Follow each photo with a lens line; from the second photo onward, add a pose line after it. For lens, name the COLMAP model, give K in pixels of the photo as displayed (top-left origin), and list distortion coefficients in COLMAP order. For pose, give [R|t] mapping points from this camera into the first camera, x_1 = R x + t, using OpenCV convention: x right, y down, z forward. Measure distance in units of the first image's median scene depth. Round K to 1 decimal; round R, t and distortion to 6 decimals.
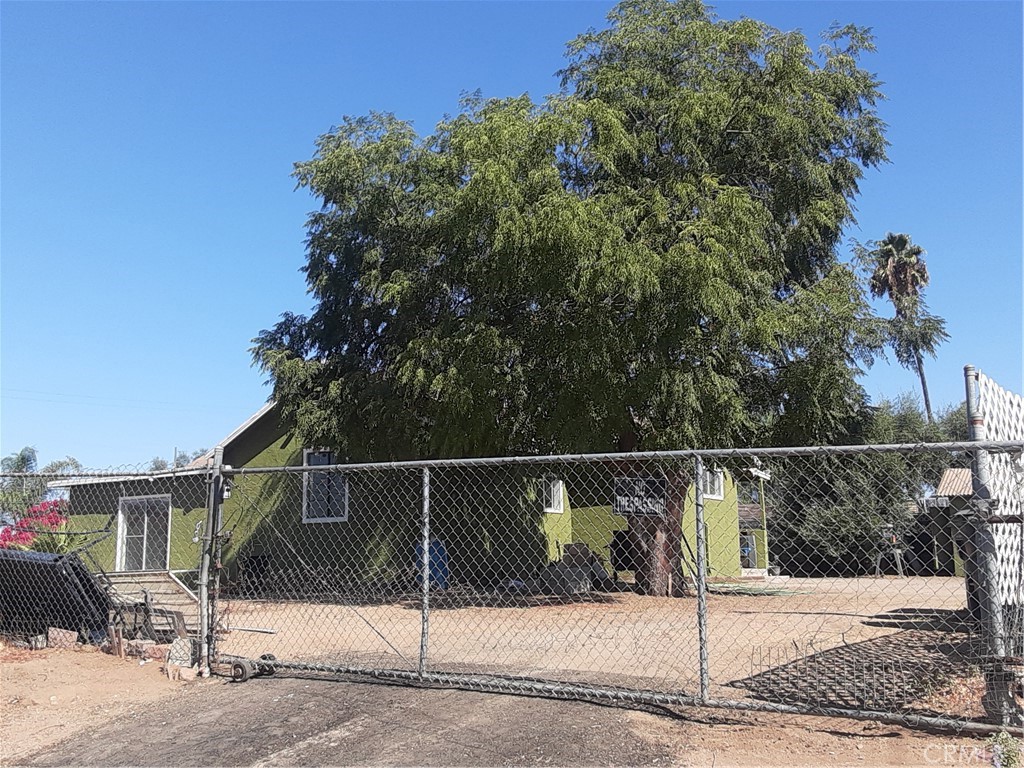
lens RADIAL K [[1146.8, 0, 512.0], [0, 1146.8, 384.0], [0, 0, 1]] dist [0.199936, -0.001576]
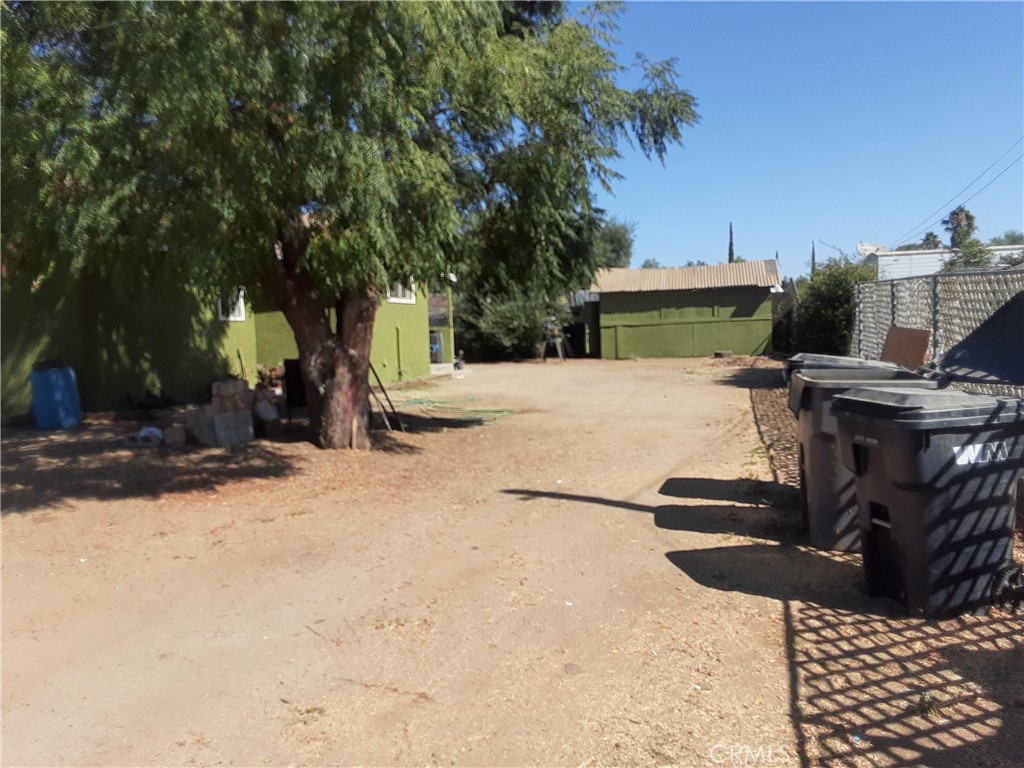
lens RADIAL K [[810.2, 0, 512.2], [0, 810.2, 374.2], [0, 0, 1]] dist [0.105798, -0.159369]
pose [[0.953363, -0.035823, 0.299693, 0.053122], [-0.028260, 0.977976, 0.206797, 0.012491], [-0.300500, -0.205621, 0.931354, 0.329650]]
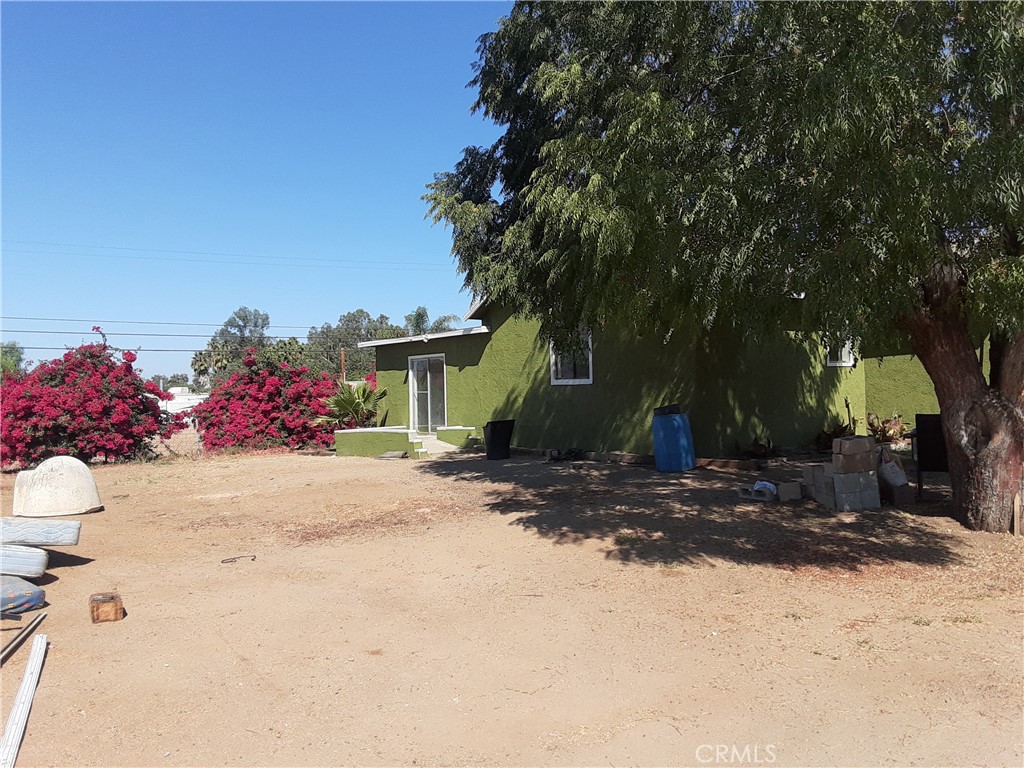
lens RADIAL K [[810.2, 0, 512.2], [0, 810.2, 374.2], [0, 0, 1]] dist [0.105798, -0.159369]
pose [[0.929029, -0.016425, -0.369643, 0.036257], [0.073731, 0.987197, 0.141443, 0.014073], [0.362587, -0.158658, 0.918345, 0.367282]]
